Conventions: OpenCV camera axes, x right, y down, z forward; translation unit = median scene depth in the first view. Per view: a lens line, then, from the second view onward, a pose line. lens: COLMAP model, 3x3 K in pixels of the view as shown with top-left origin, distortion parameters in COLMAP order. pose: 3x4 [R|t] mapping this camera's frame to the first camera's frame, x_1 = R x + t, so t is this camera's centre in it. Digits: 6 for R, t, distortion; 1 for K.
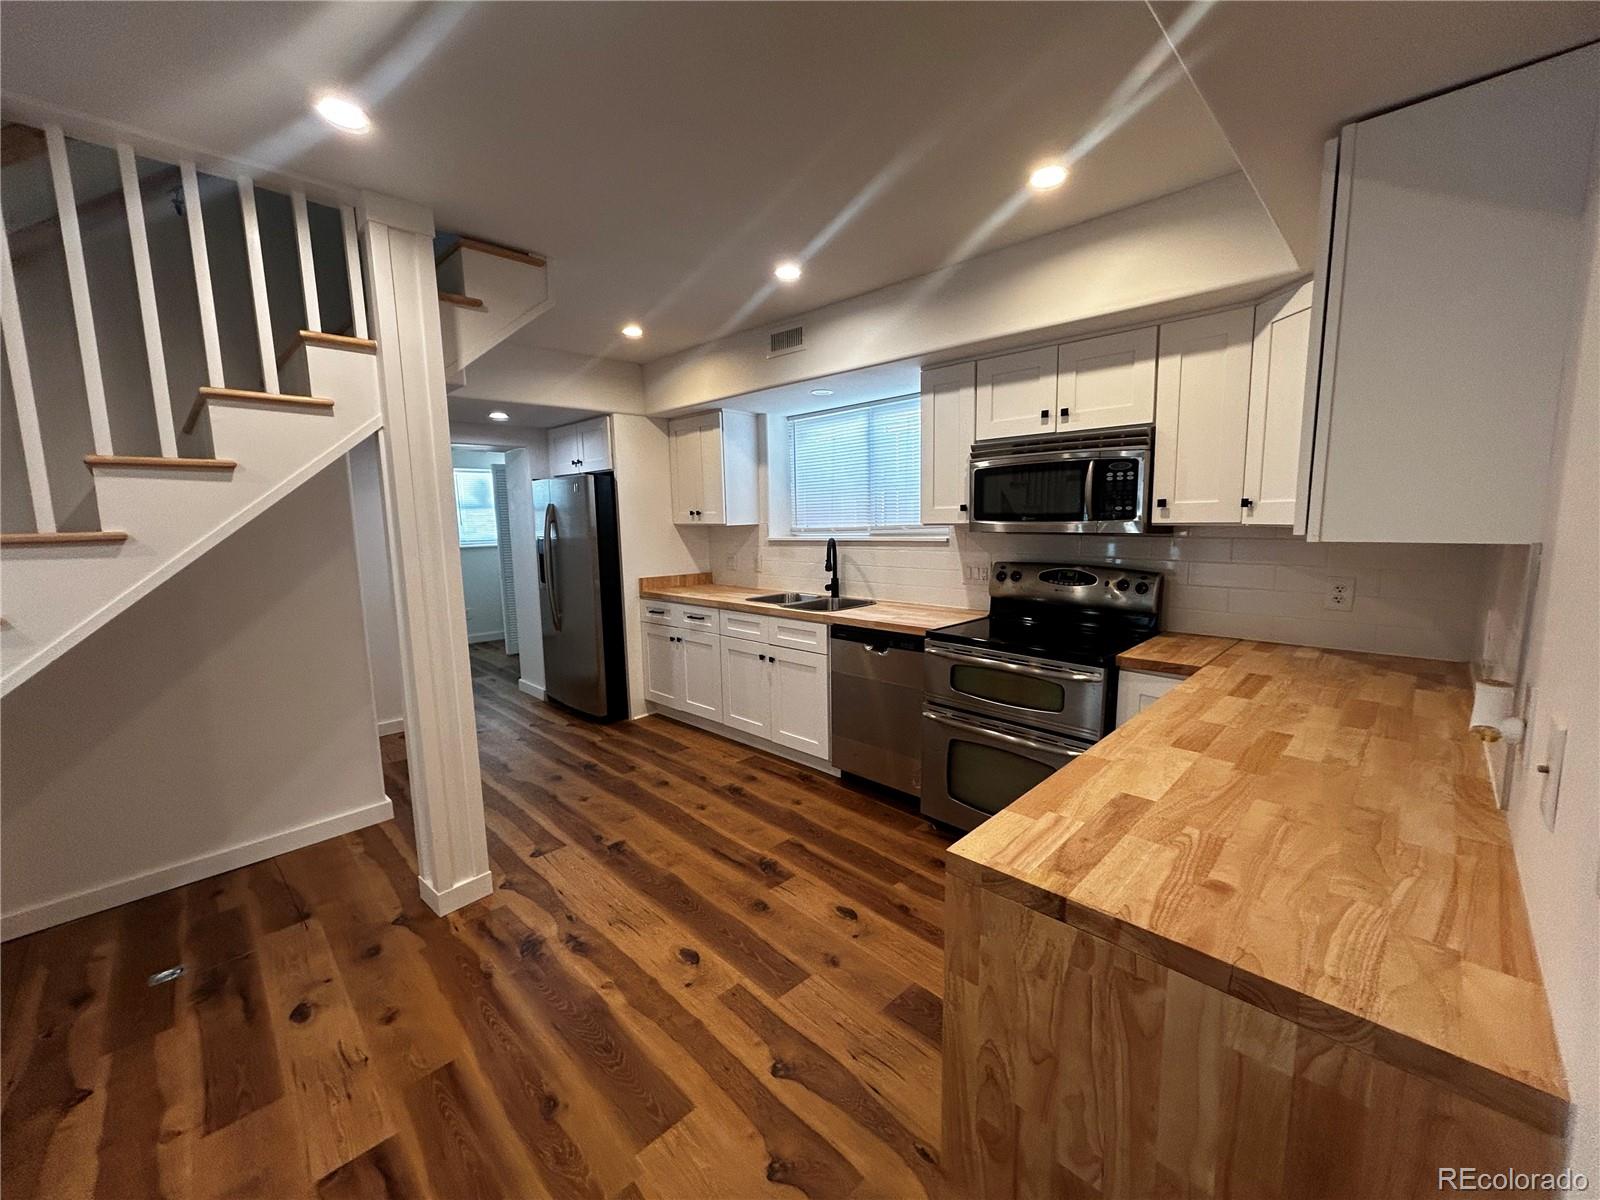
lens RADIAL K [[647.3, 0, 802.7], [0, 647.3, 593.9], [0, 0, 1]] dist [0.002764, 0.000208]
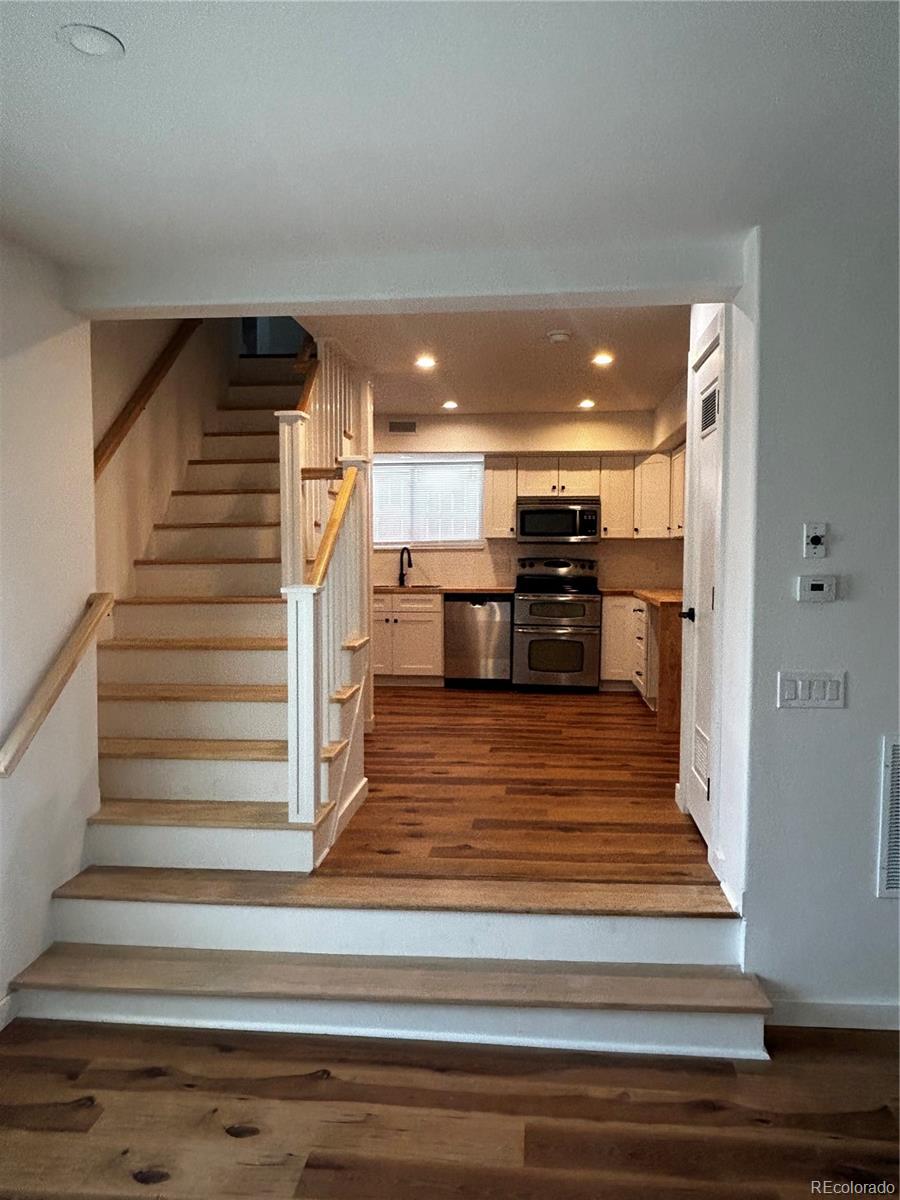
lens RADIAL K [[834.3, 0, 457.7], [0, 834.3, 604.6], [0, 0, 1]] dist [0.000925, -0.004643]
pose [[0.778402, -0.021825, 0.627387, -1.652016], [0.061846, 0.997200, -0.042042, 0.213036], [-0.624713, 0.071527, 0.777572, -0.951746]]
